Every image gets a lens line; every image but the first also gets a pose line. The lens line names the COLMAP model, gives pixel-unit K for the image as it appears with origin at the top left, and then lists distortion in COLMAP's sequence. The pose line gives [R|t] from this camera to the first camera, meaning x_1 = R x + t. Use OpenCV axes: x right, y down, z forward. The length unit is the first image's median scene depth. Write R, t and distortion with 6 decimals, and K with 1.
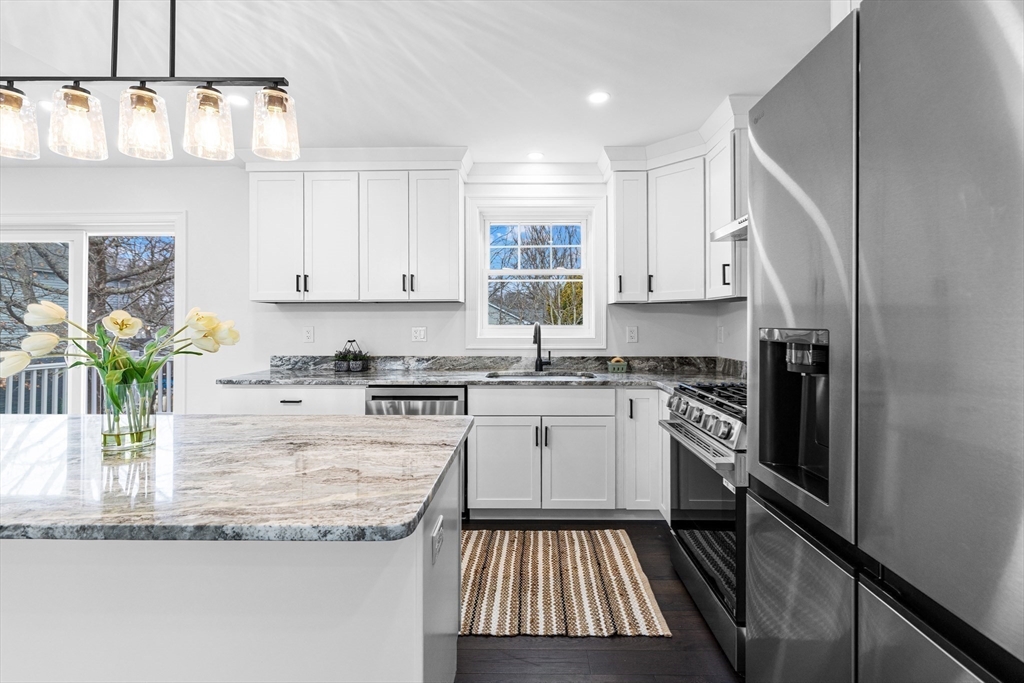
lens RADIAL K [[450.8, 0, 530.3], [0, 450.8, 313.5], [0, 0, 1]] dist [-0.005598, 0.003624]
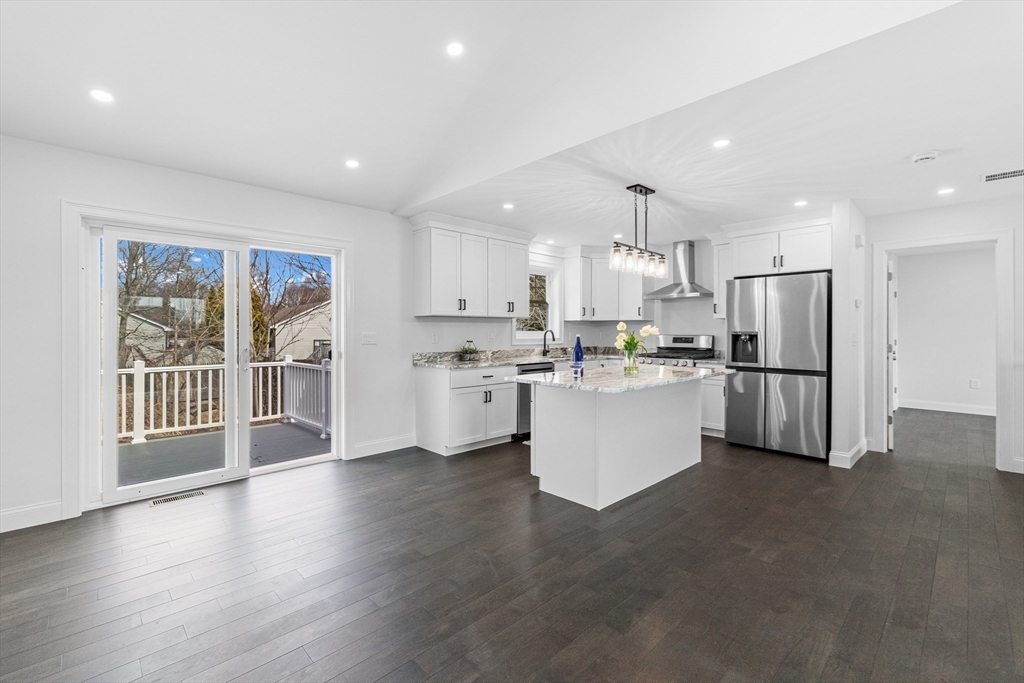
lens RADIAL K [[450.8, 0, 513.6], [0, 450.8, 331.2], [0, 0, 1]] dist [-0.005598, 0.003624]
pose [[0.700280, 0.001366, 0.713867, -1.491519], [-0.012748, 0.999863, 0.010592, 0.007208], [-0.713754, -0.016517, 0.700201, -0.227633]]
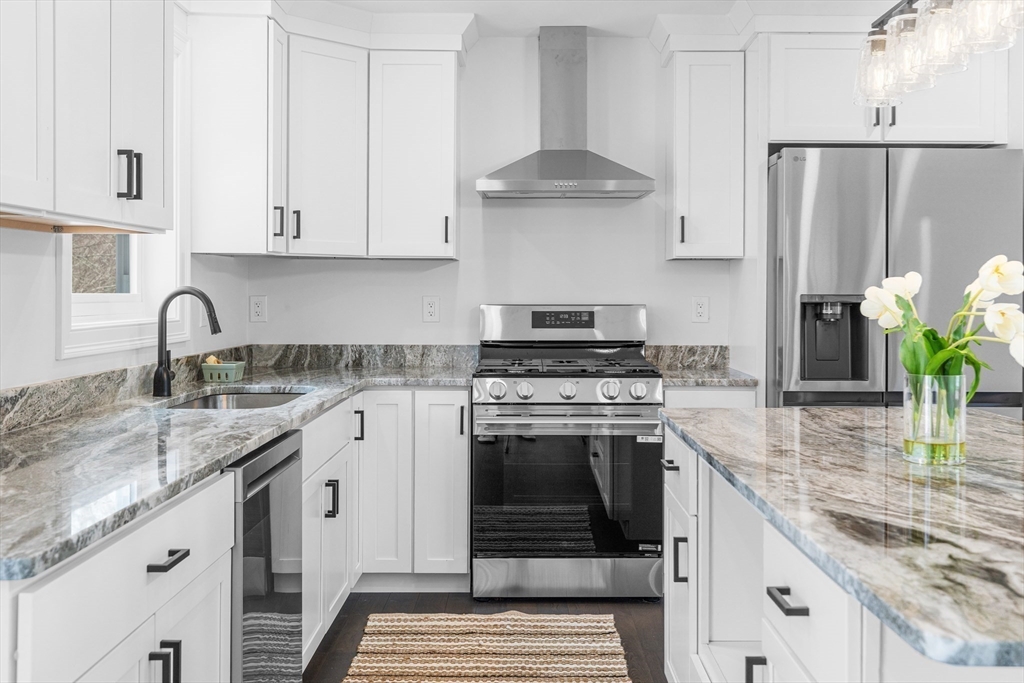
lens RADIAL K [[993.7, 0, 534.5], [0, 993.7, 288.3], [0, 0, 1]] dist [0.004625, 0.000000]
pose [[-0.021499, 0.003543, 0.999763, -1.048486], [-0.017300, 0.999843, -0.003915, 0.018171], [-0.999619, -0.017380, -0.021434, 0.689523]]
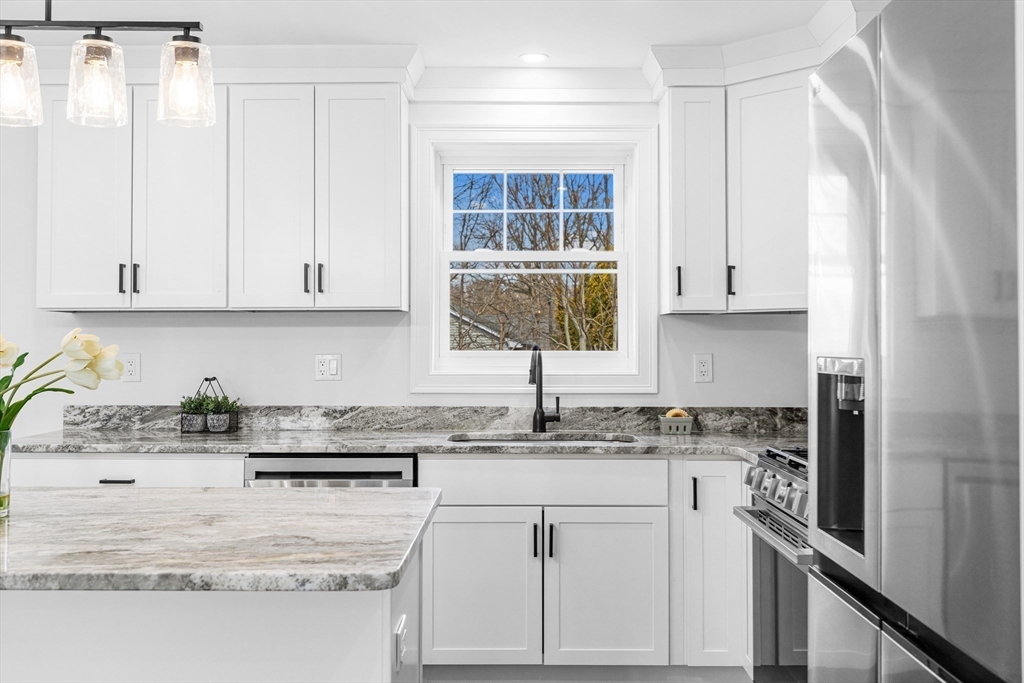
lens RADIAL K [[993.7, 0, 527.6], [0, 993.7, 314.5], [0, 0, 1]] dist [0.004625, 0.000000]
pose [[0.999982, 0.001571, 0.005747, -0.003296], [-0.001513, 0.999950, -0.009932, -0.009053], [-0.005763, 0.009923, 0.999934, -0.273225]]
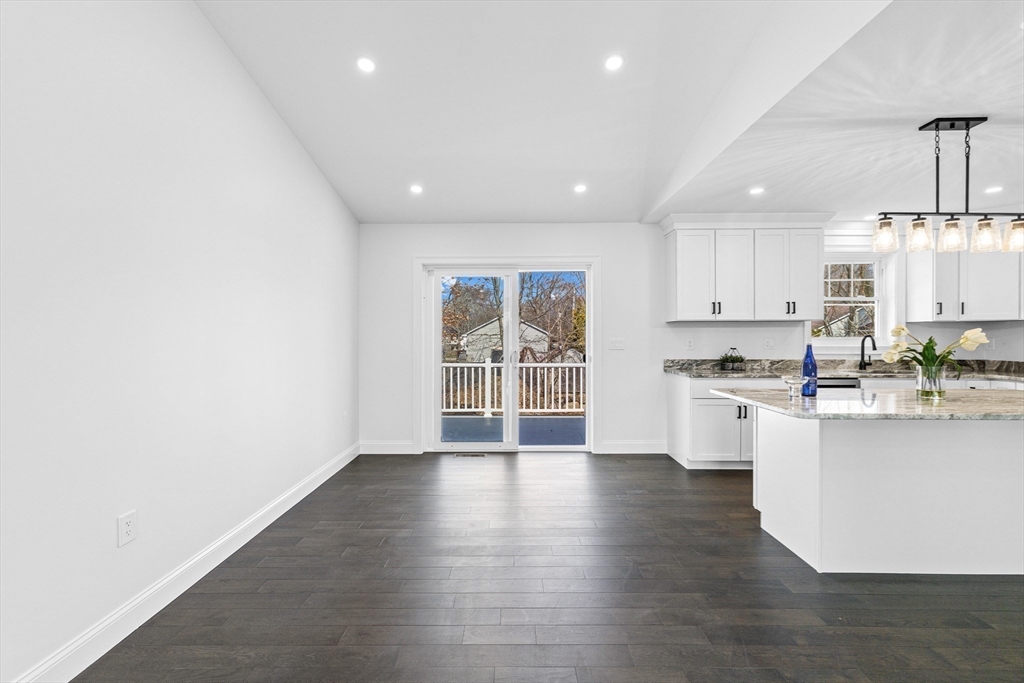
lens RADIAL K [[450.8, 0, 501.8], [0, 450.8, 339.2], [0, 0, 1]] dist [-0.005598, 0.003624]
pose [[0.999968, -0.000342, 0.007944, -1.190074], [0.000155, 0.999723, 0.023551, -0.001410], [-0.007950, -0.023549, 0.999691, -0.420851]]
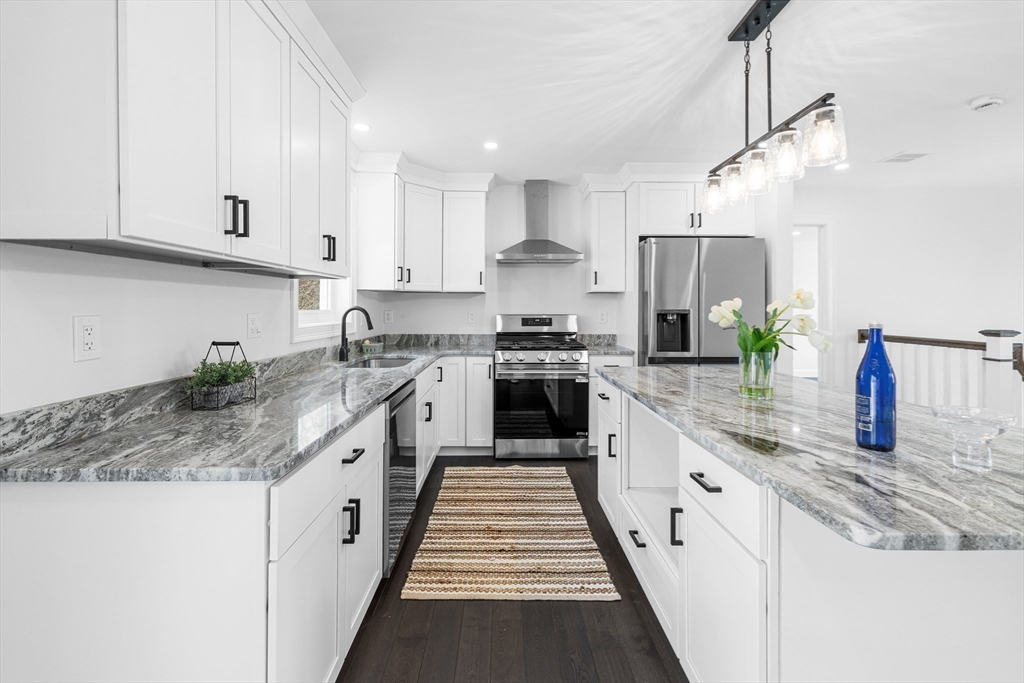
lens RADIAL K [[450.8, 0, 511.7], [0, 450.8, 305.2], [0, 0, 1]] dist [-0.005598, 0.003624]
pose [[-0.032253, 0.007445, 0.999452, -0.951277], [-0.016013, 0.999840, -0.007964, 0.019125], [-0.999351, -0.016262, -0.032129, 0.736595]]
